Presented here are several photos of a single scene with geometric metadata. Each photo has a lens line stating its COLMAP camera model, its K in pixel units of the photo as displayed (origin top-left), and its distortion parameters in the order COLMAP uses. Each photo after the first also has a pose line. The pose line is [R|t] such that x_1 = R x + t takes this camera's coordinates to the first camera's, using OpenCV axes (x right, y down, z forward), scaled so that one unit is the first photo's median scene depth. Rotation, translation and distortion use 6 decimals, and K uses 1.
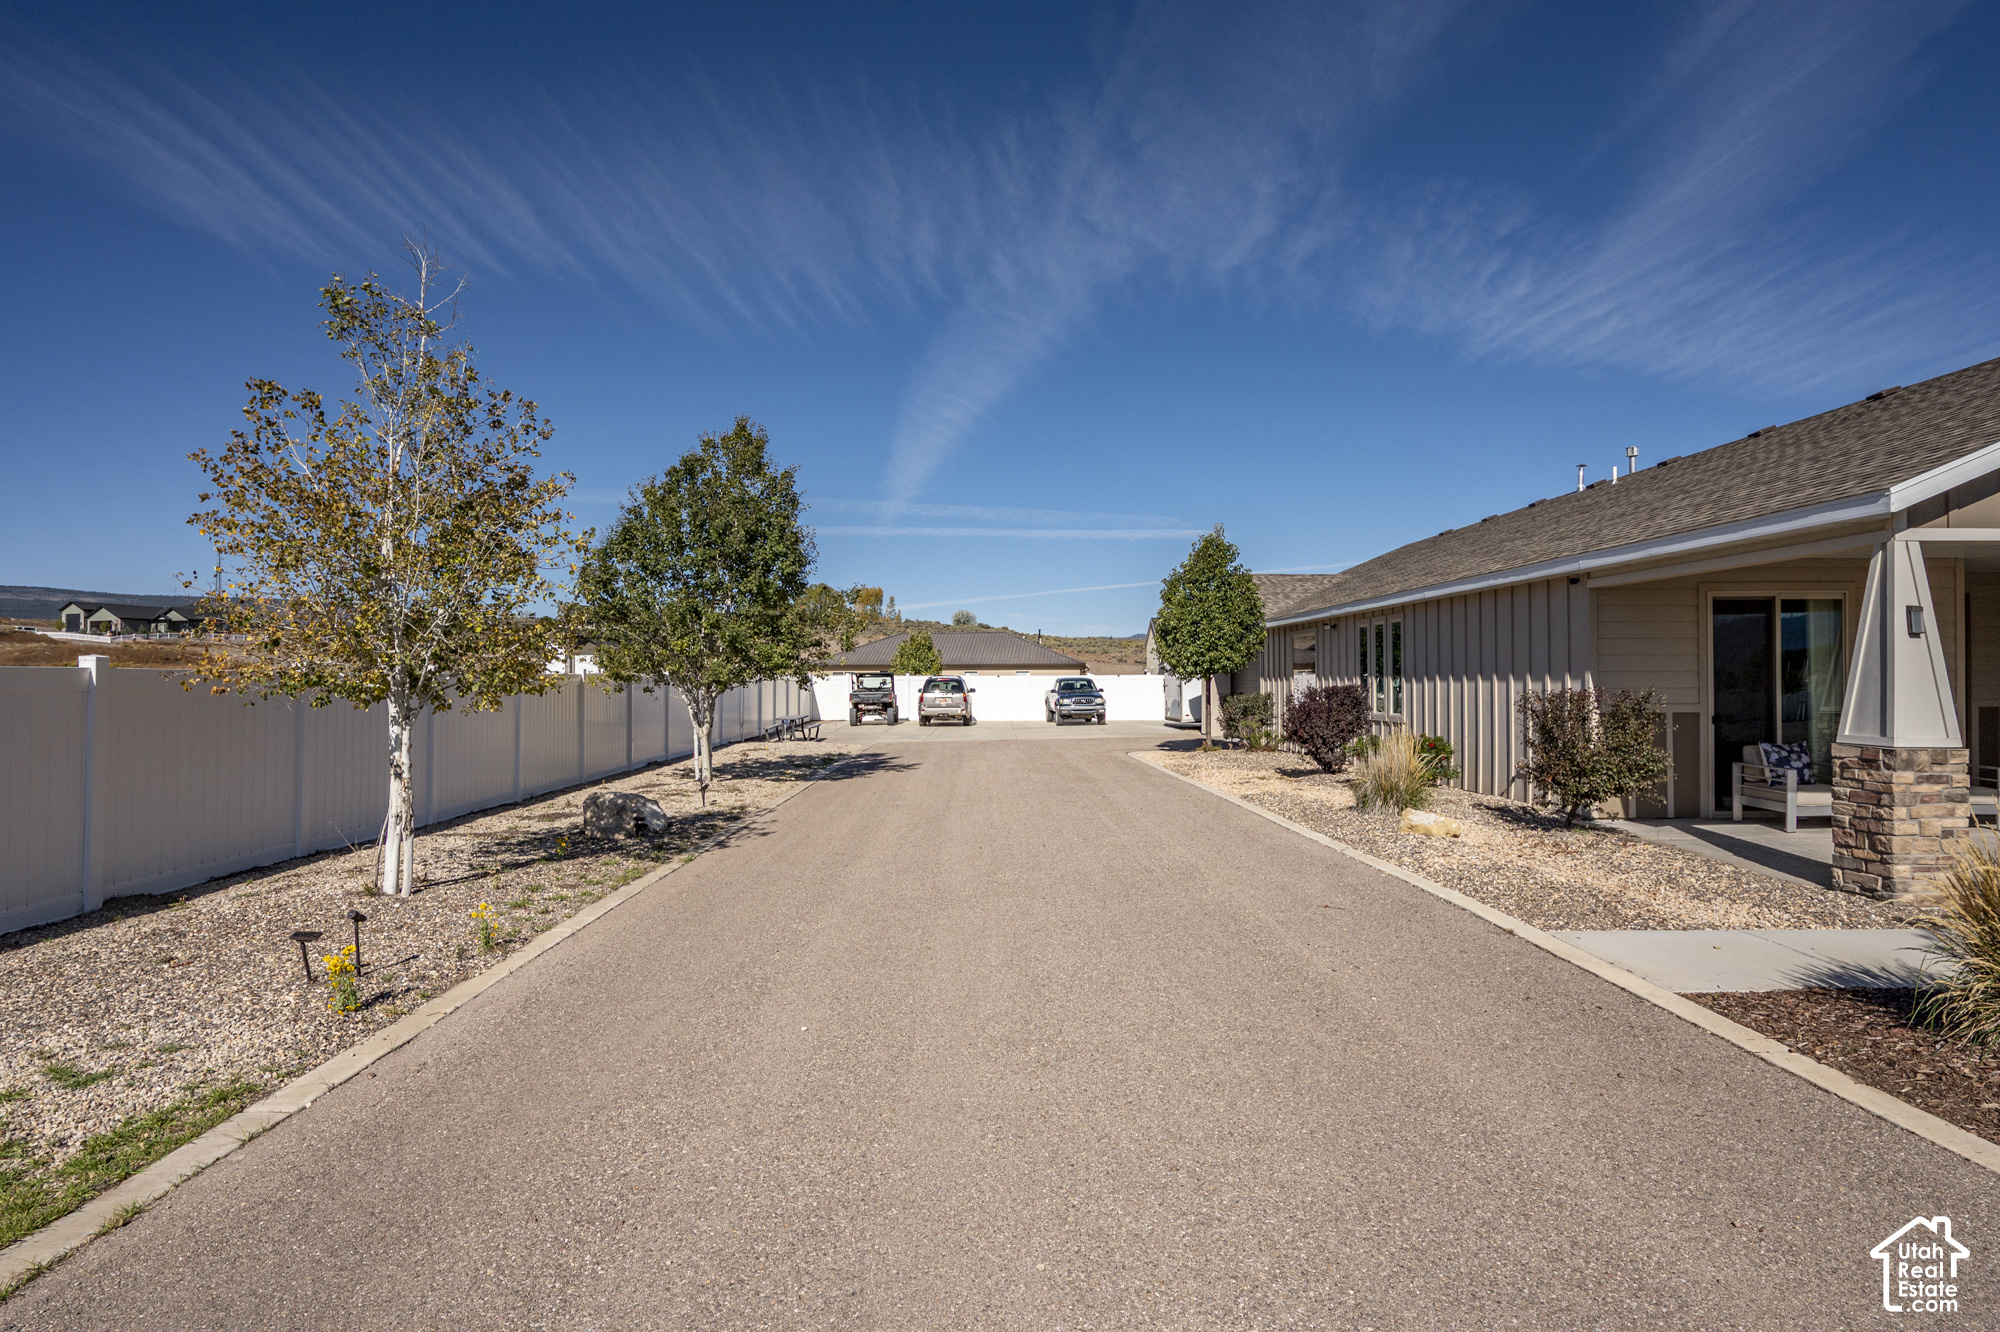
lens RADIAL K [[1007.1, 0, 1007.7], [0, 1007.1, 673.8], [0, 0, 1]] dist [0.000461, -0.000771]
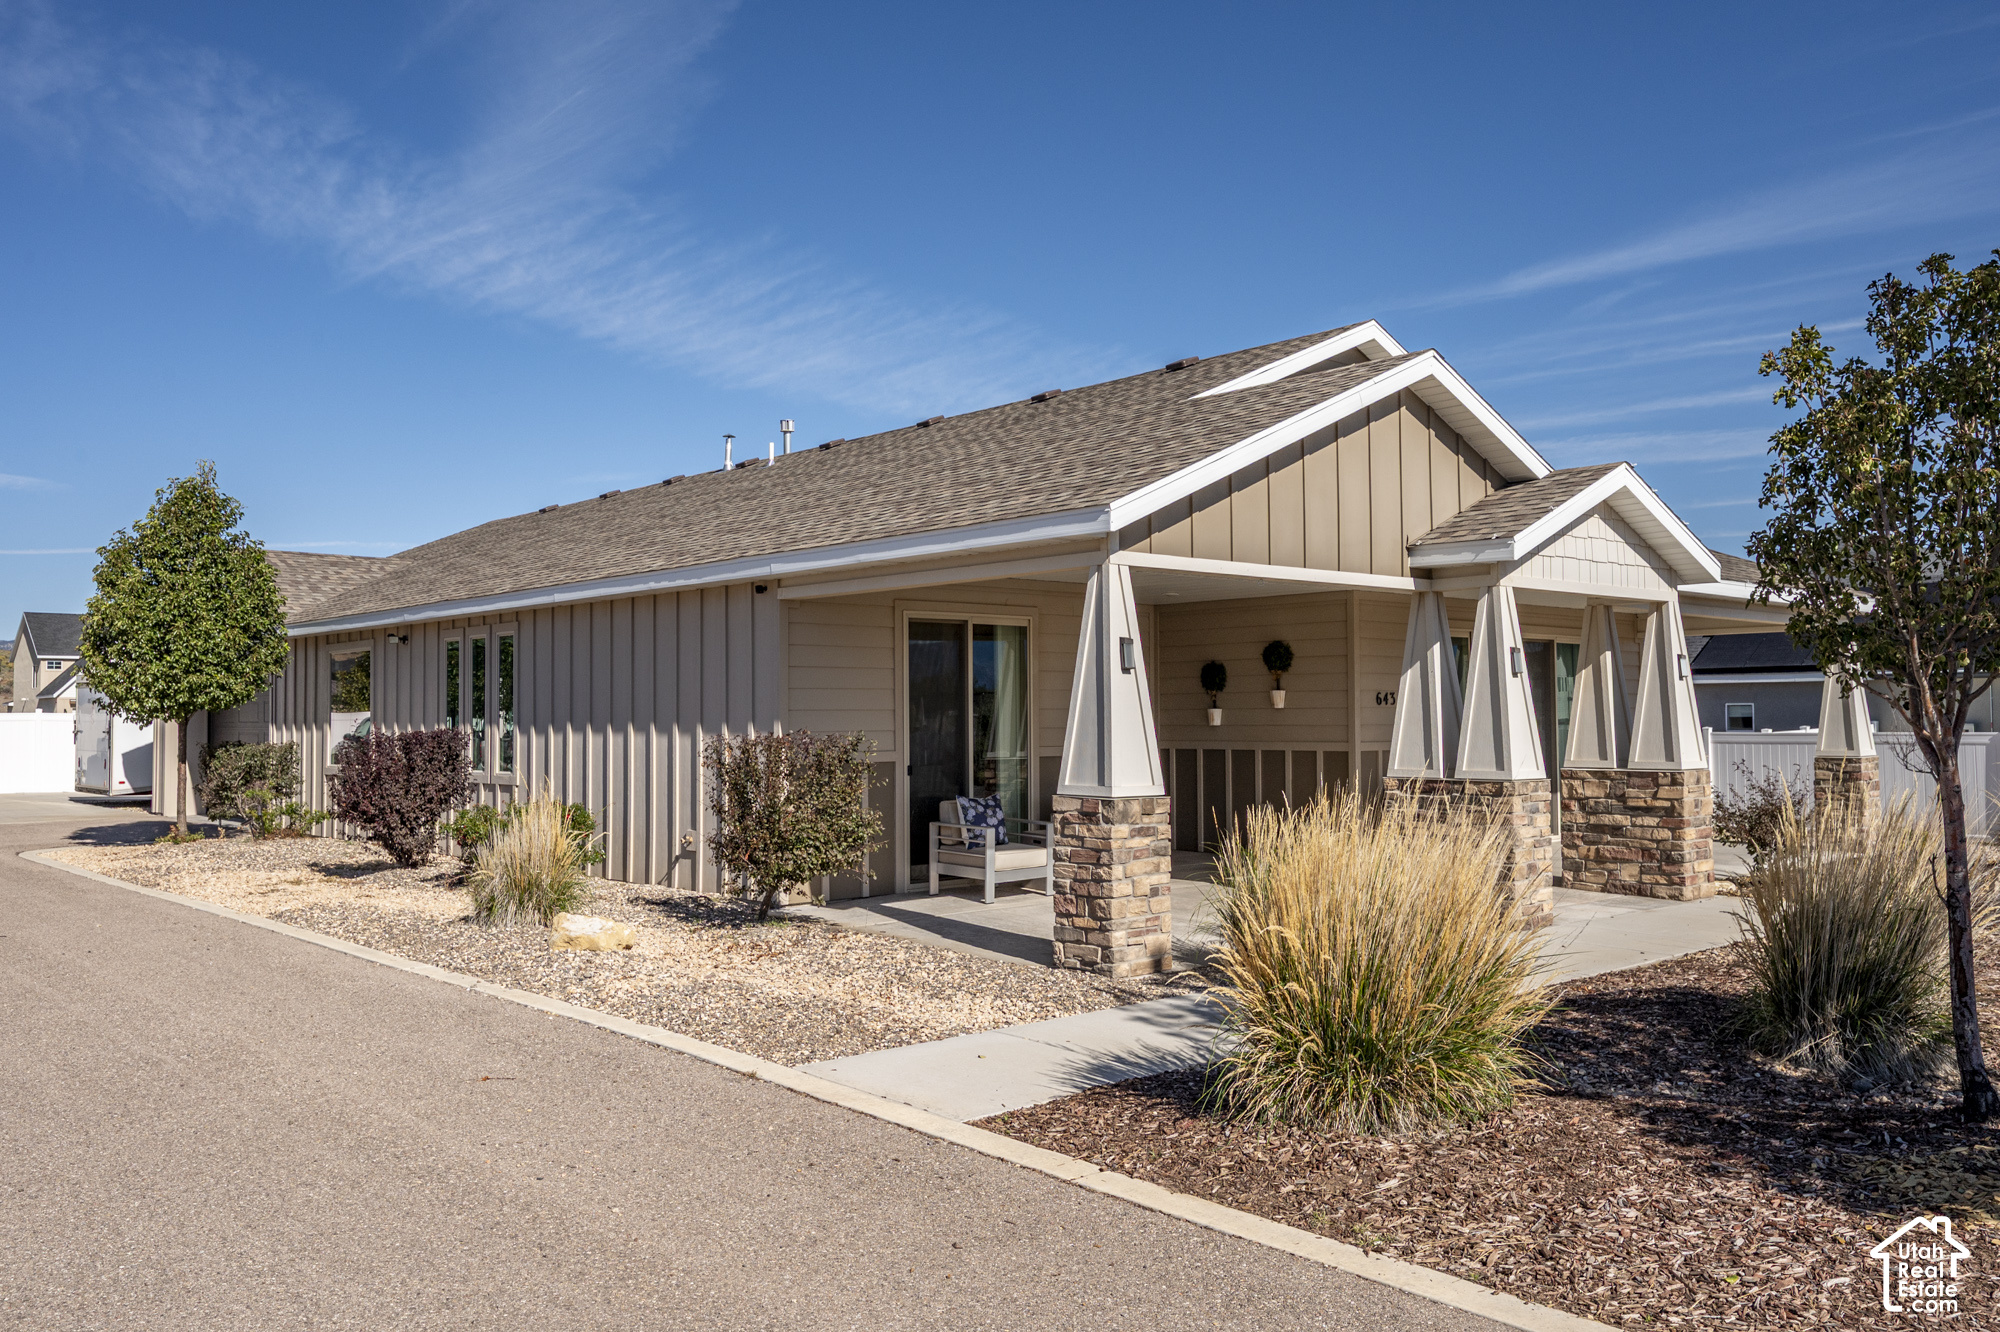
lens RADIAL K [[1520.4, 0, 990.3], [0, 1520.4, 666.8], [0, 0, 1]] dist [-0.006080, -0.000434]
pose [[0.766575, 0.020400, 0.641831, -0.041232], [-0.001370, 0.999545, -0.030134, -0.000896], [-0.642153, 0.022221, 0.766254, 0.034851]]
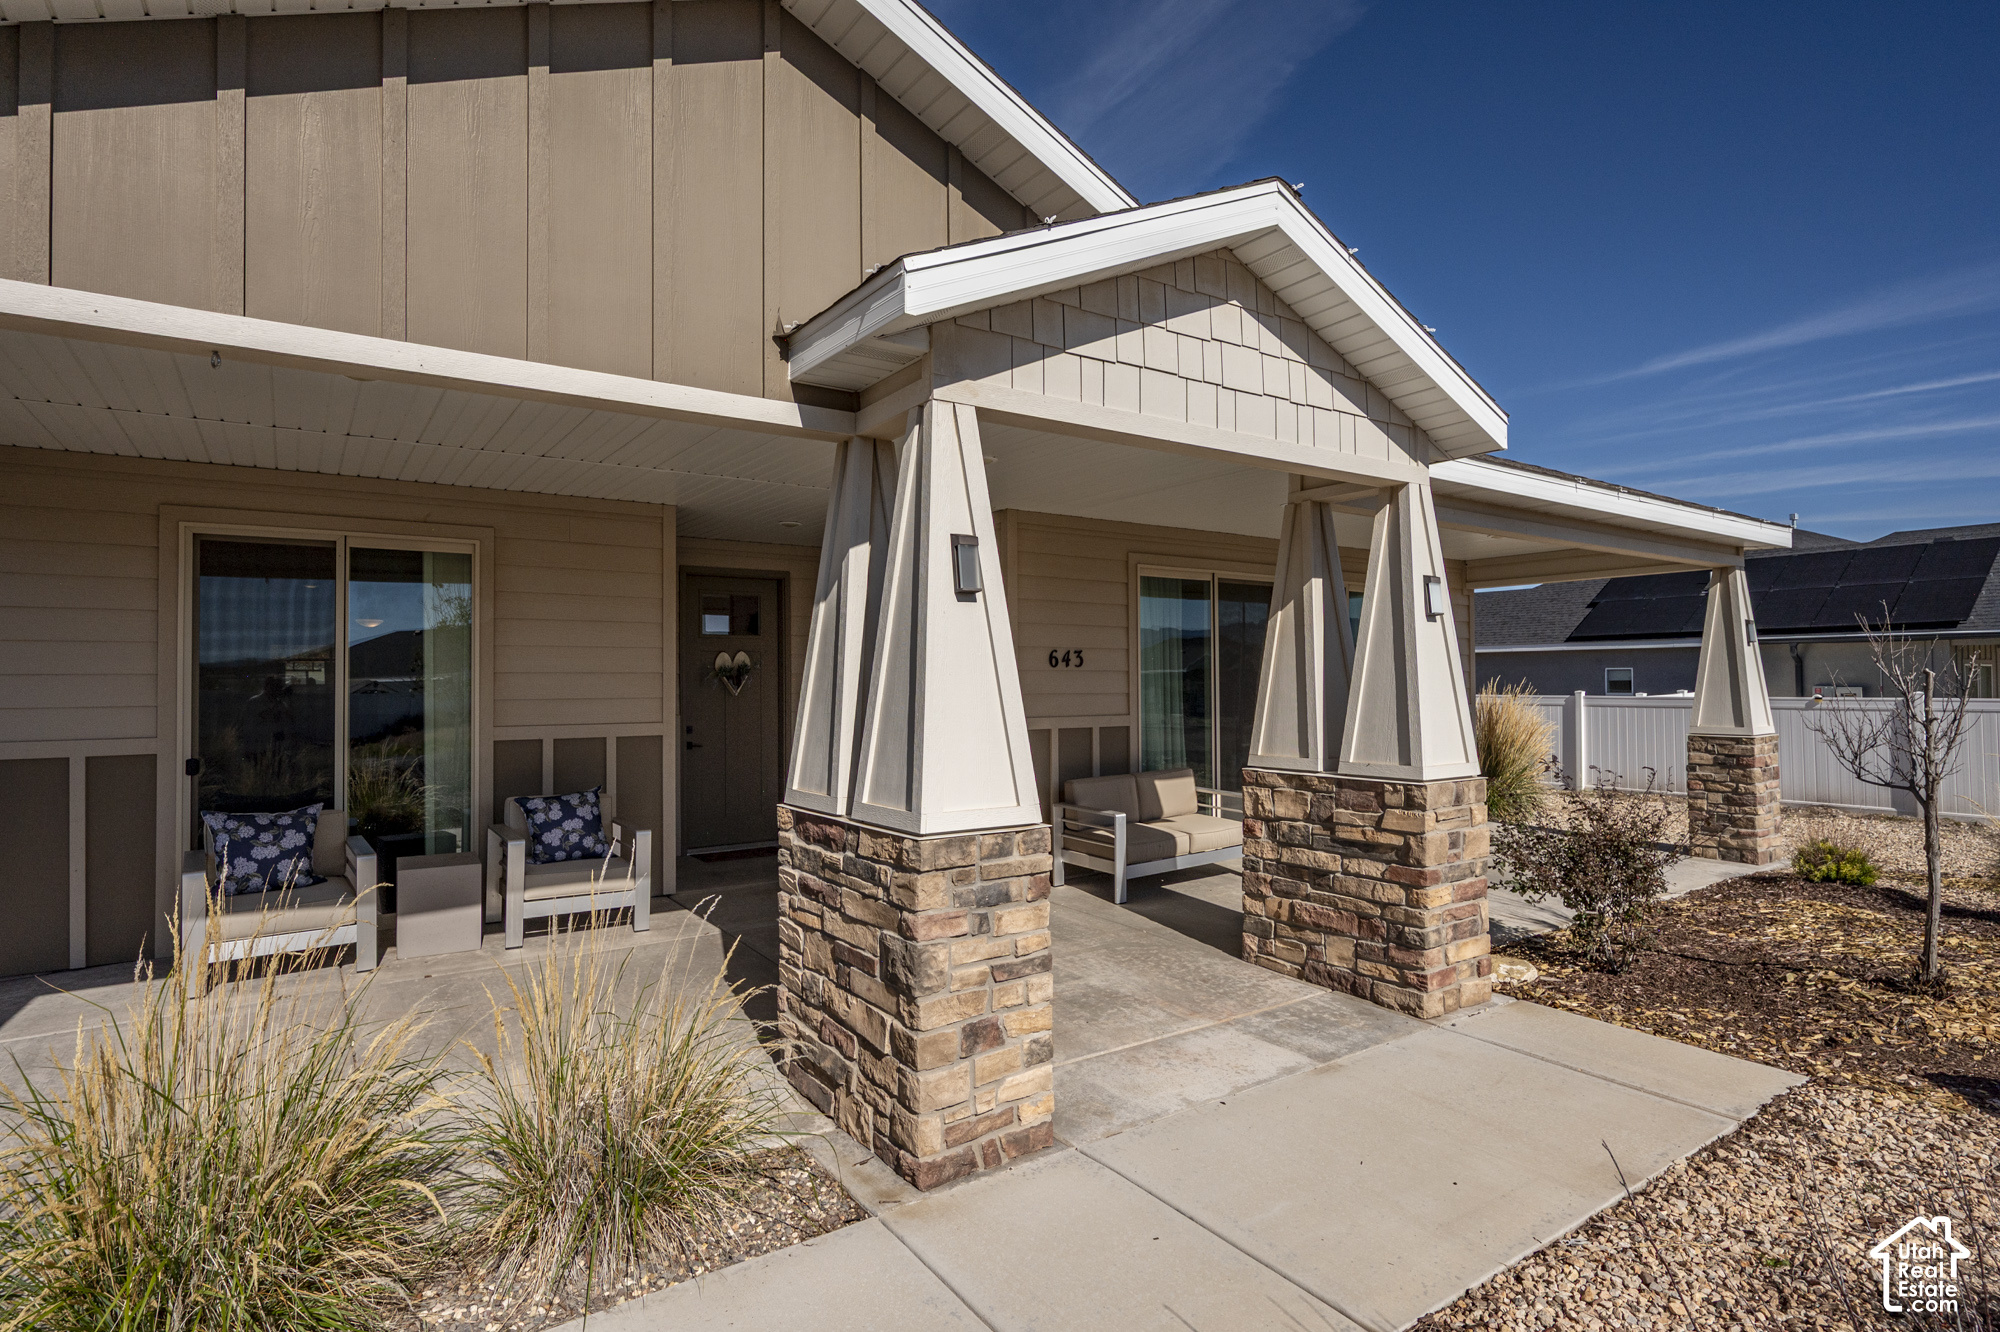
lens RADIAL K [[1007.1, 0, 1003.0], [0, 1007.1, 662.4], [0, 0, 1]] dist [0.000461, -0.000771]
pose [[0.830410, 0.008074, 0.557094, 0.734023], [-0.000610, 0.999908, -0.013582, -0.002129], [-0.557152, 0.010939, 0.830339, 0.334506]]
